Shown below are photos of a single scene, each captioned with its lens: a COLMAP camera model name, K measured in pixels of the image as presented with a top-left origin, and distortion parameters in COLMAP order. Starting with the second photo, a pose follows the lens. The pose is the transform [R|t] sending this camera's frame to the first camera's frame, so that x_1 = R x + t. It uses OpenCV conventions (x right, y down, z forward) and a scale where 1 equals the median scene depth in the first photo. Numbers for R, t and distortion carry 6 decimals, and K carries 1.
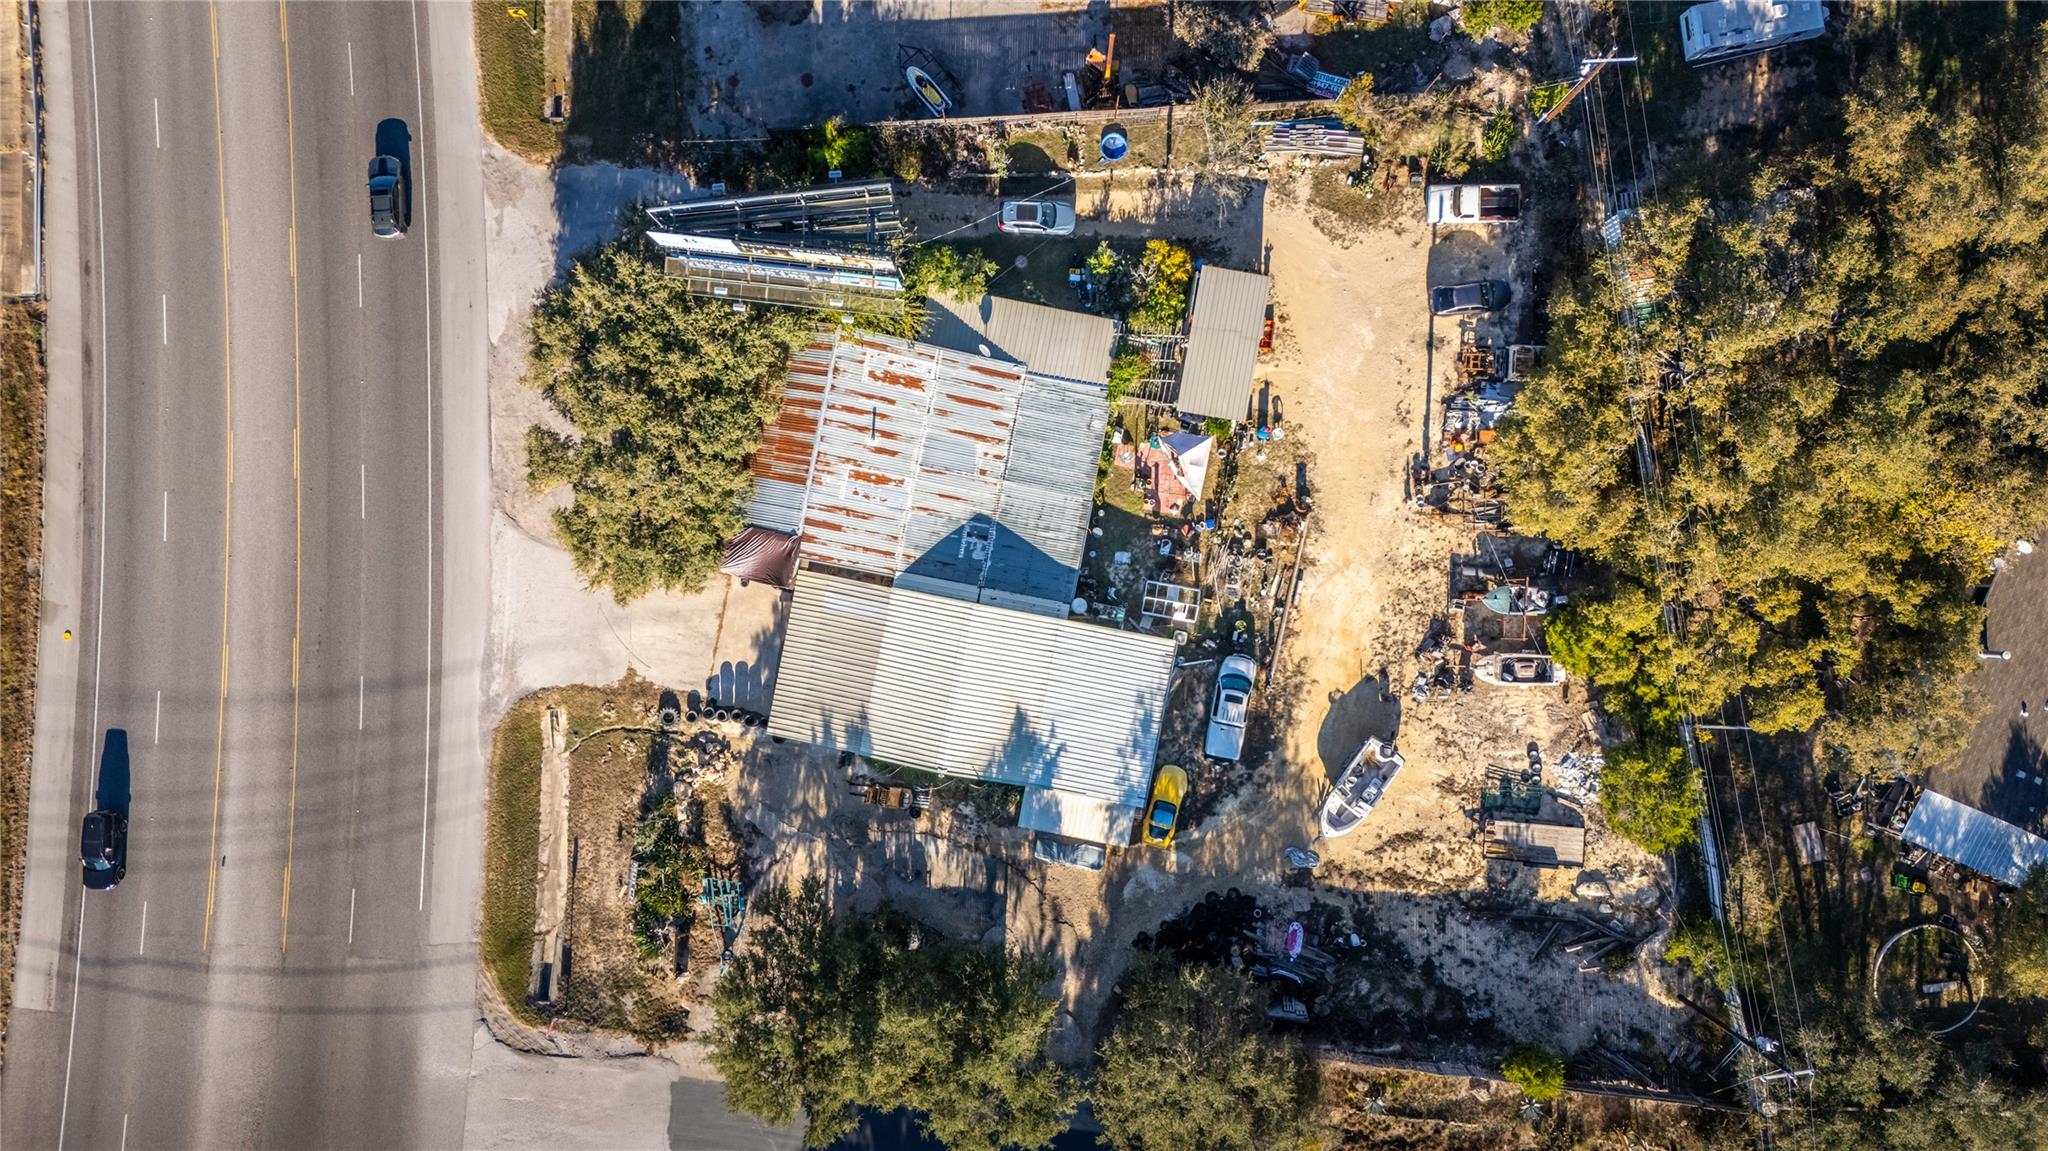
lens RADIAL K [[1520.8, 0, 1007.7], [0, 1520.8, 588.6], [0, 0, 1]] dist [0.048859, -0.048591]
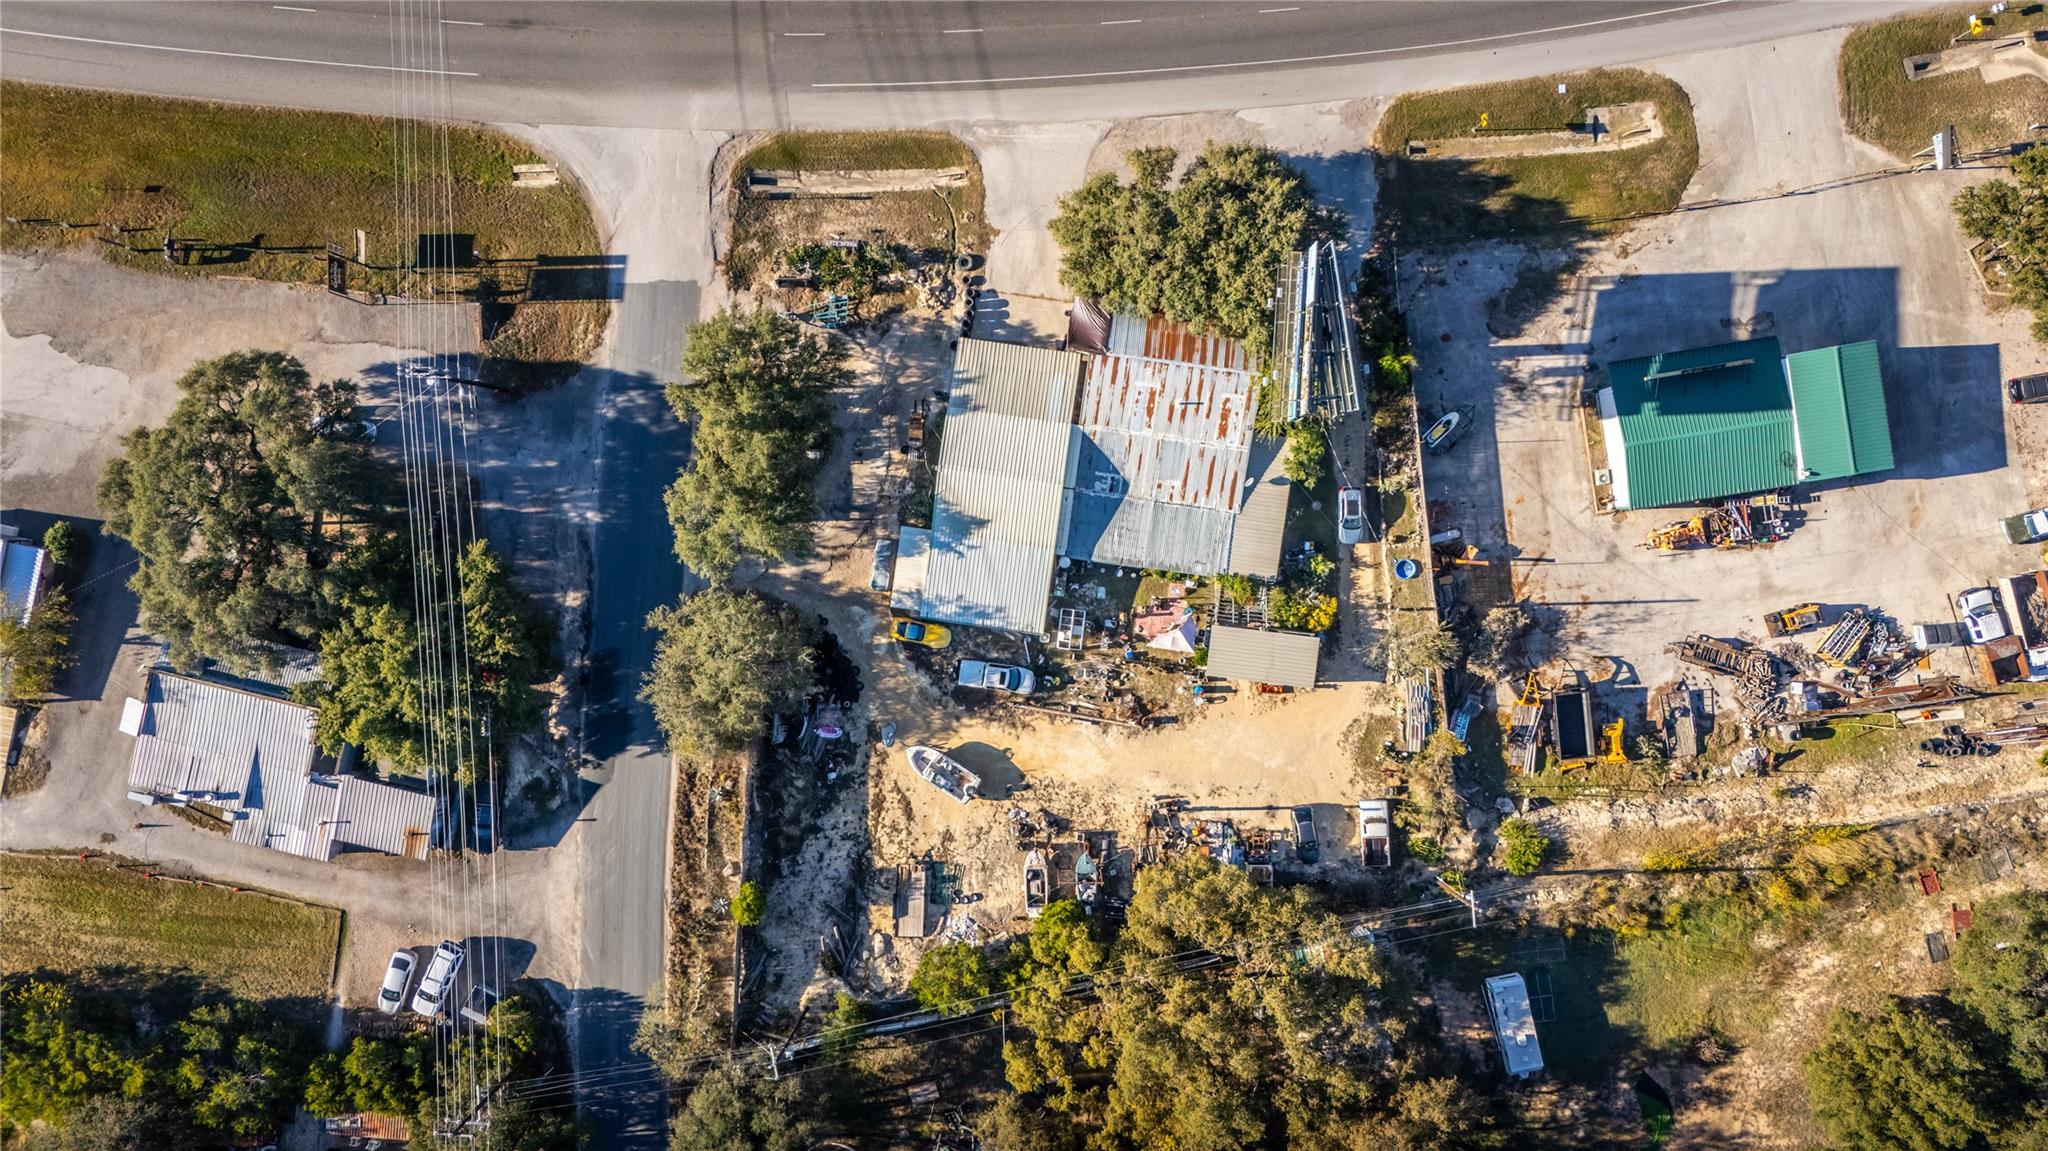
lens RADIAL K [[1520.8, 0, 1004.8], [0, 1520.8, 563.7], [0, 0, 1]] dist [0.048859, -0.048591]
pose [[0.054911, 0.998052, 0.029616, 0.005433], [-0.998308, 0.054308, 0.020798, 0.036623], [0.019149, -0.030708, 0.999345, -0.359354]]
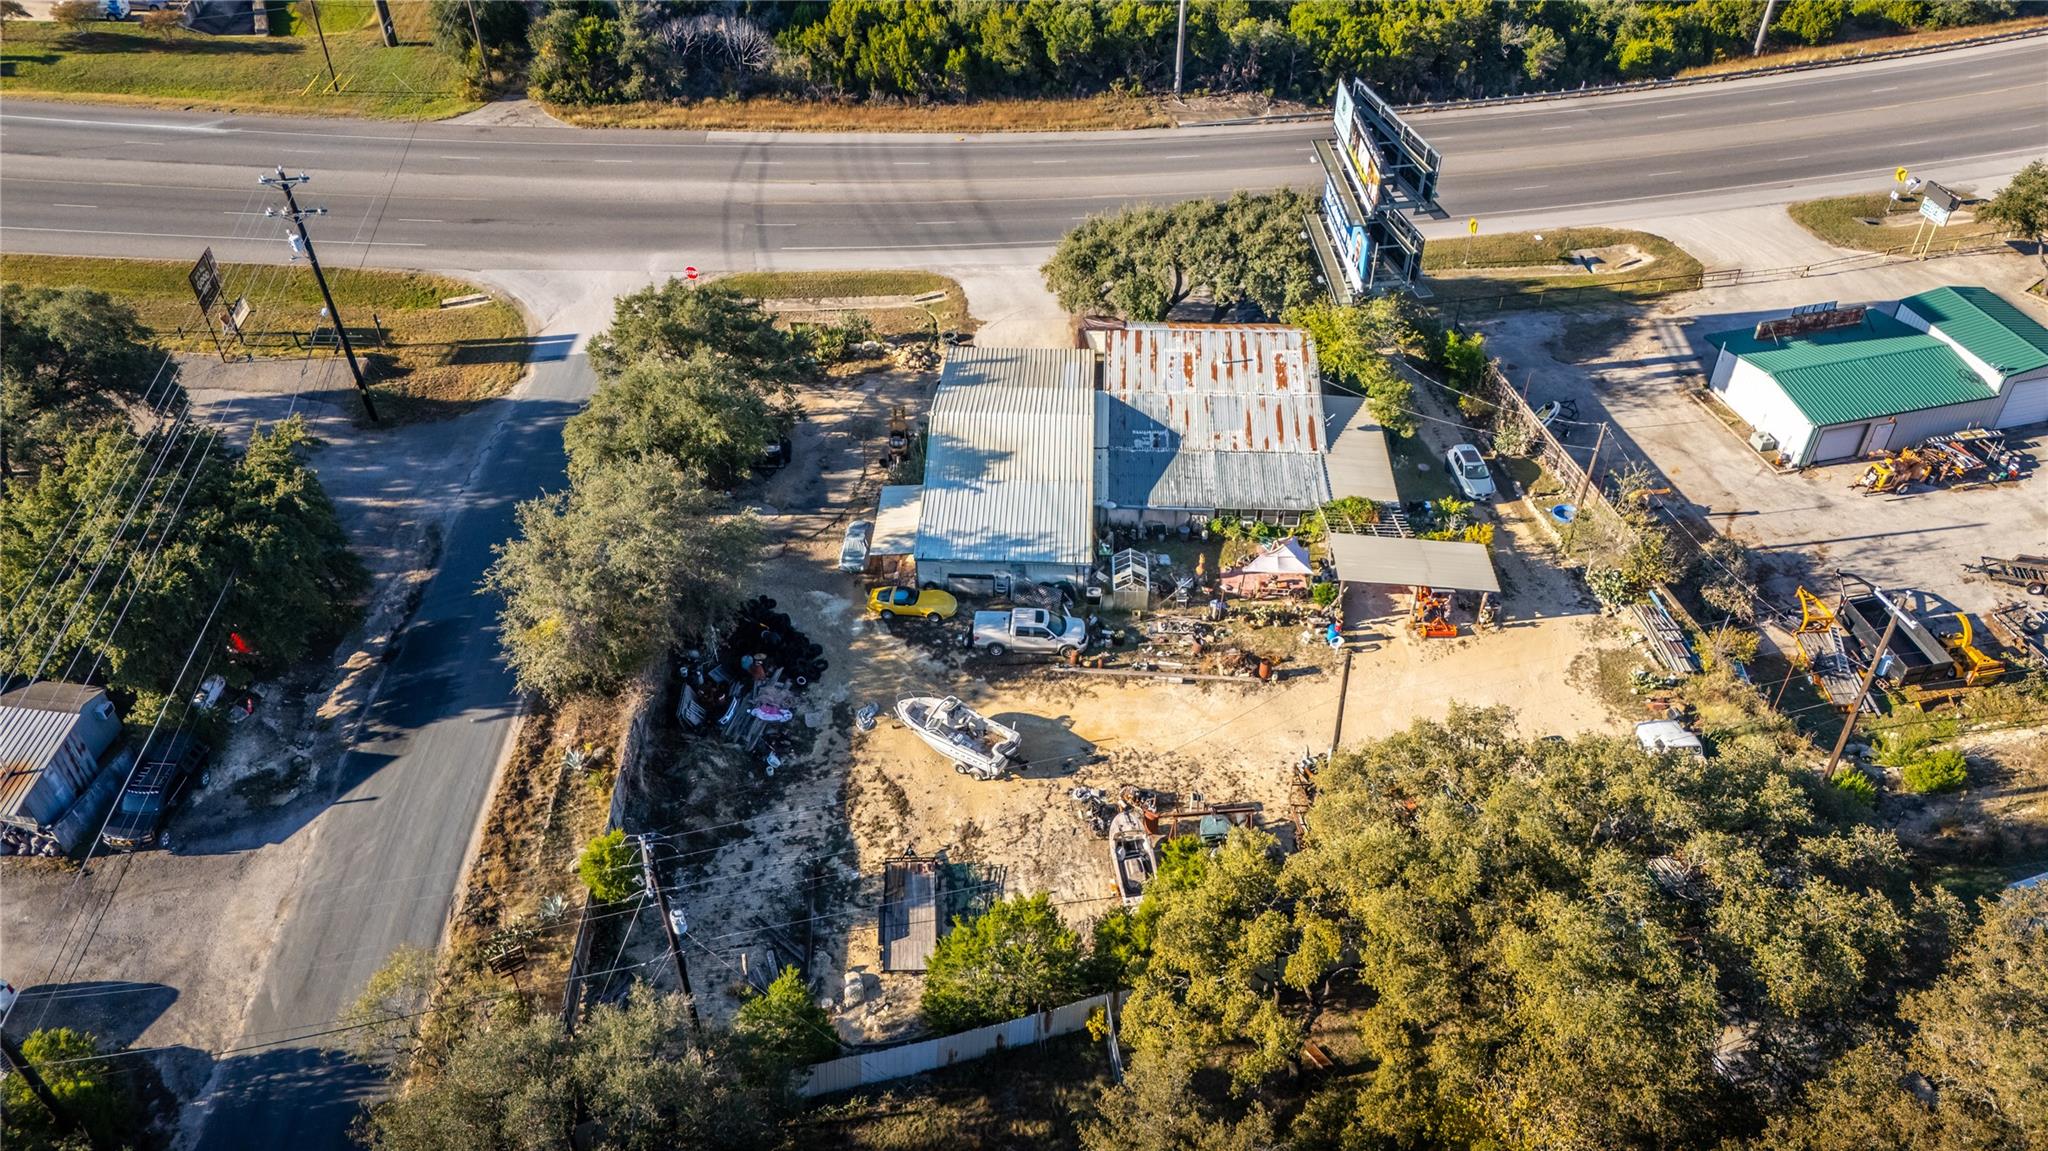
lens RADIAL K [[1520.8, 0, 1008.0], [0, 1520.8, 564.1], [0, 0, 1]] dist [0.048859, -0.048591]
pose [[0.136361, 0.632979, -0.762065, 0.810574], [-0.990648, 0.083462, -0.107939, 0.185312], [-0.004719, 0.769657, 0.638440, 0.391476]]
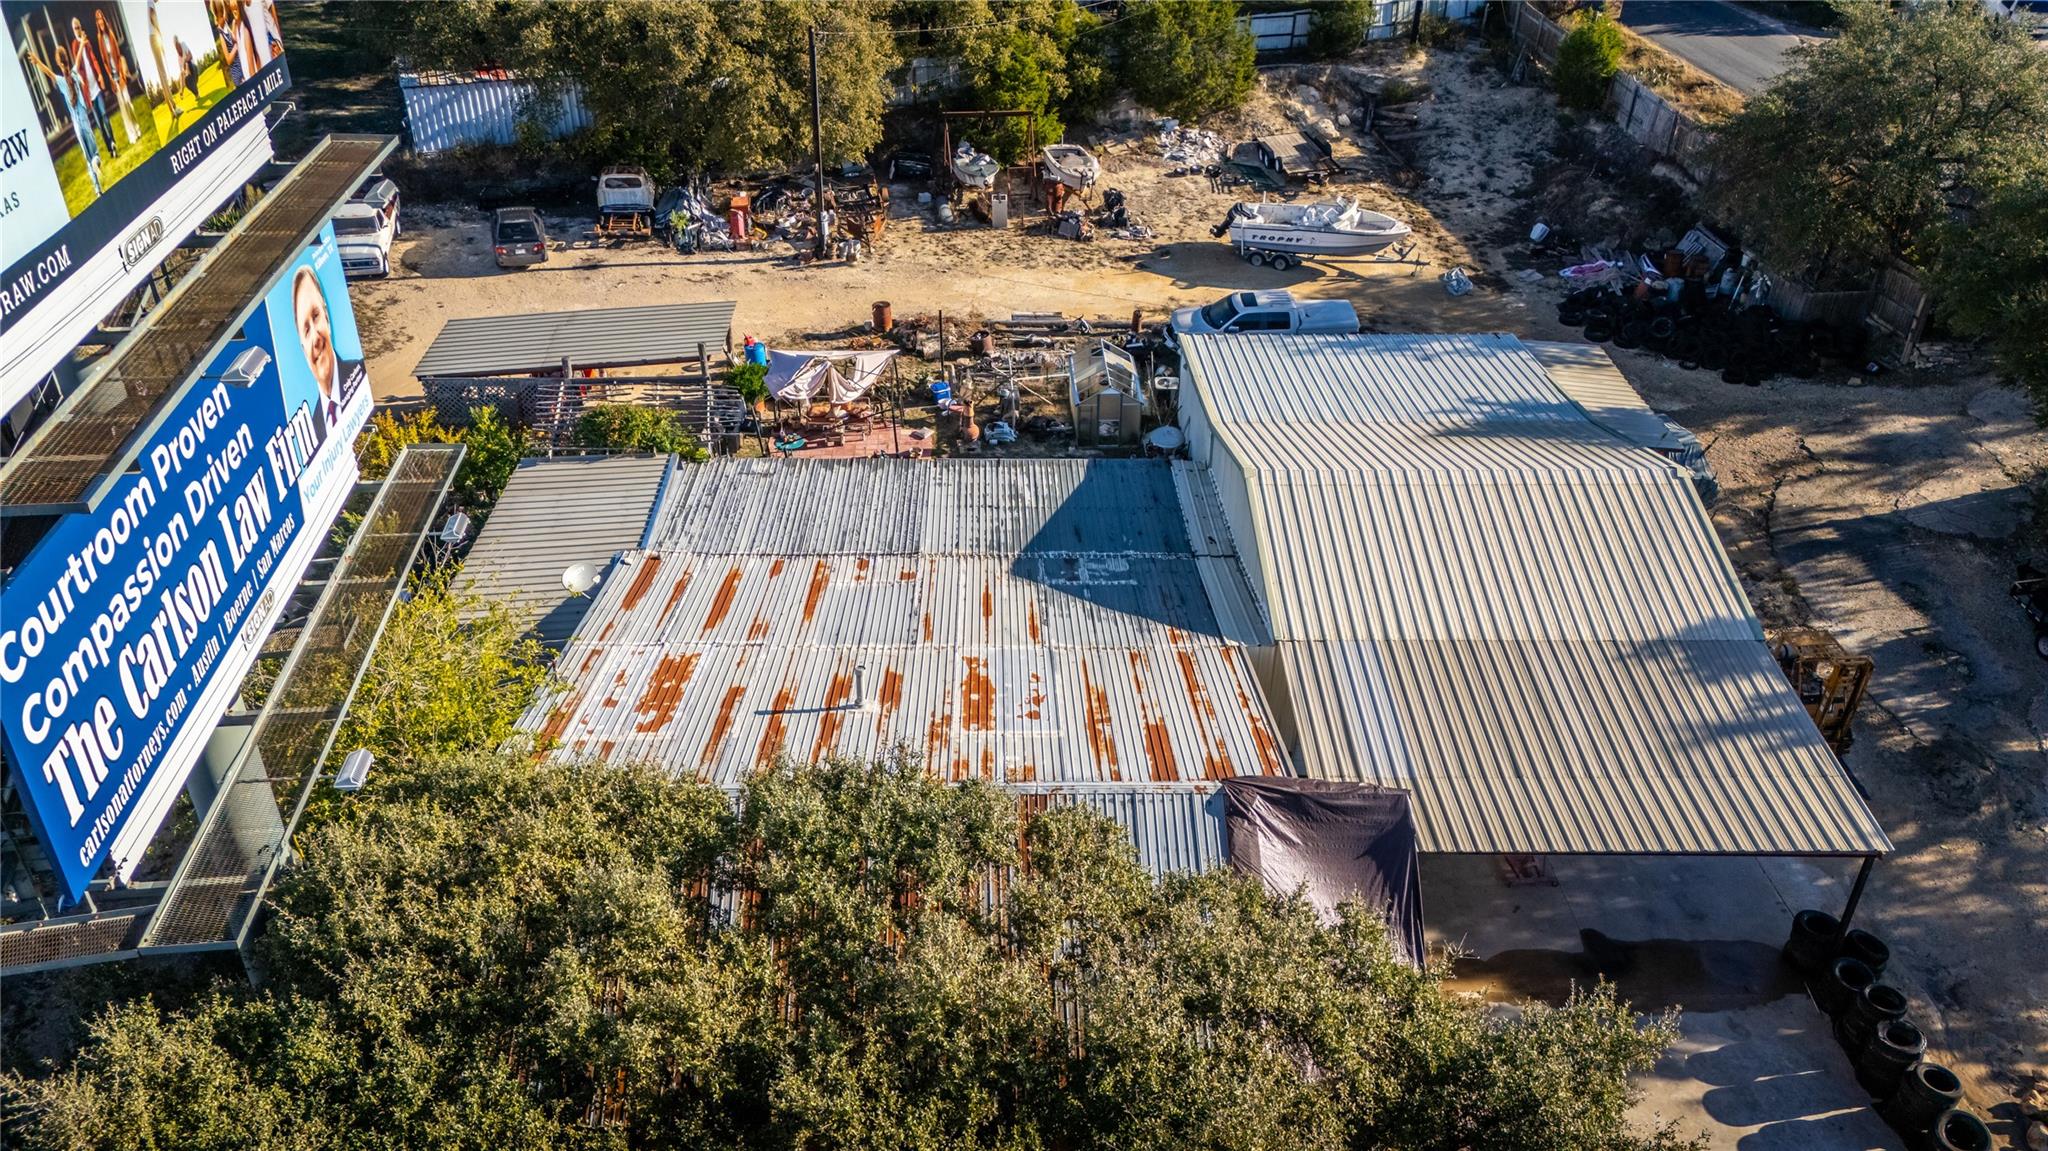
lens RADIAL K [[1520.8, 0, 1036.9], [0, 1520.8, 573.9], [0, 0, 1]] dist [0.048859, -0.048591]
pose [[-0.219049, -0.510672, 0.831403, -0.338640], [0.975709, -0.117214, 0.185073, -0.114091], [0.002941, 0.851748, 0.523943, 0.787106]]
